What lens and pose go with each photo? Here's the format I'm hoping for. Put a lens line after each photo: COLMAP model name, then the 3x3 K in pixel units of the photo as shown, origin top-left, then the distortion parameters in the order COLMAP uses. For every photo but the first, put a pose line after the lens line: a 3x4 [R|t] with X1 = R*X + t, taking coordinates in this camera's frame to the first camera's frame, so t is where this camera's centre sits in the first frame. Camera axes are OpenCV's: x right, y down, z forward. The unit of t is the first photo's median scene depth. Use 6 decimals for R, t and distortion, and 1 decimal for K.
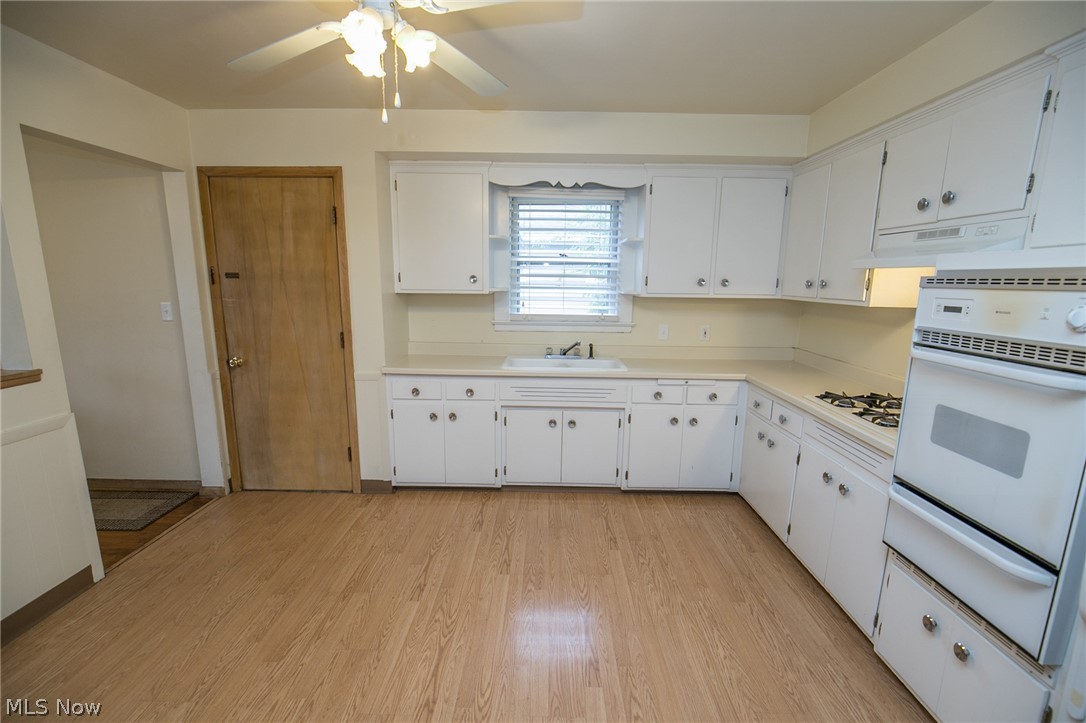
lens RADIAL K [[492.3, 0, 544.1], [0, 492.3, 373.6], [0, 0, 1]] dist [-0.011159, 0.000531]
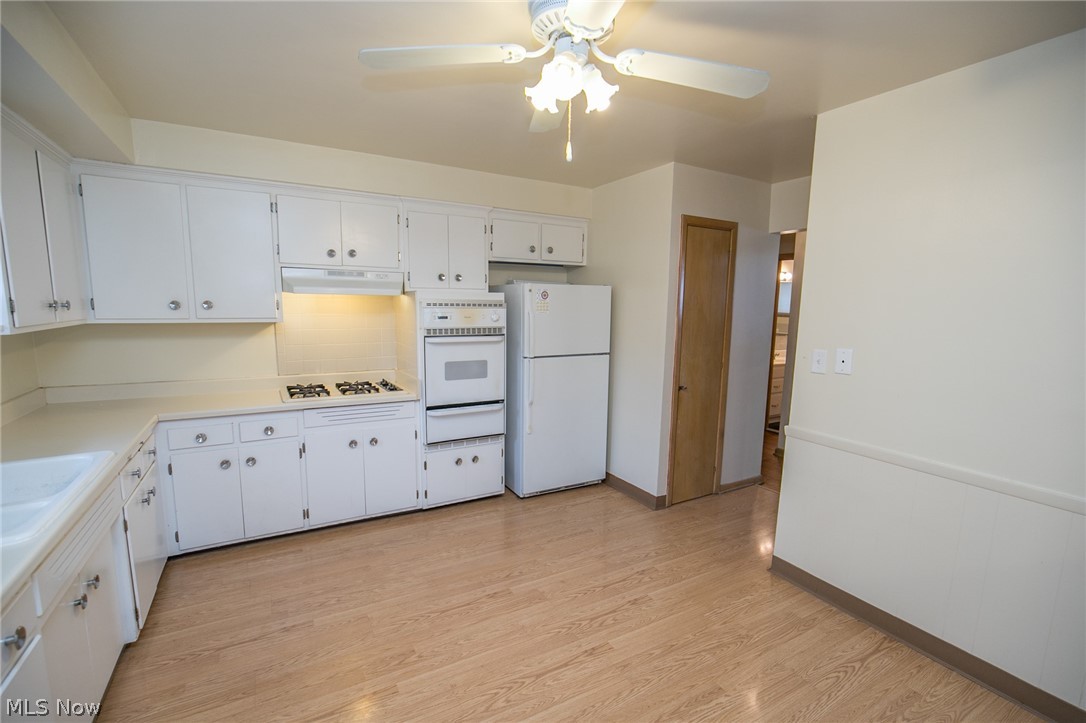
lens RADIAL K [[492.3, 0, 544.1], [0, 492.3, 373.6], [0, 0, 1]] dist [-0.011159, 0.000531]
pose [[-0.505397, -0.144117, 0.850766, -0.598701], [0.141717, 0.958702, 0.246588, -0.172287], [-0.851170, 0.245194, -0.464102, 0.794800]]
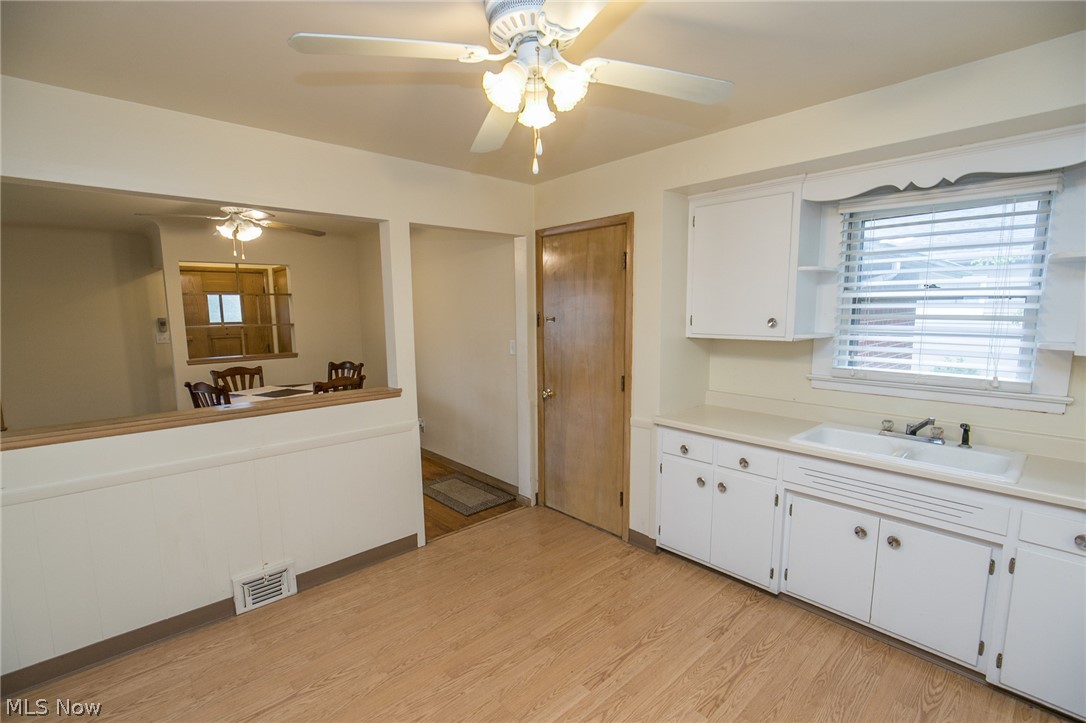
lens RADIAL K [[492.3, 0, 544.1], [0, 492.3, 373.6], [0, 0, 1]] dist [-0.011159, 0.000531]
pose [[0.682381, 0.079249, -0.726688, 0.198119], [-0.122203, 0.992484, -0.006517, -0.061351], [0.720709, 0.093251, 0.686937, 0.195223]]
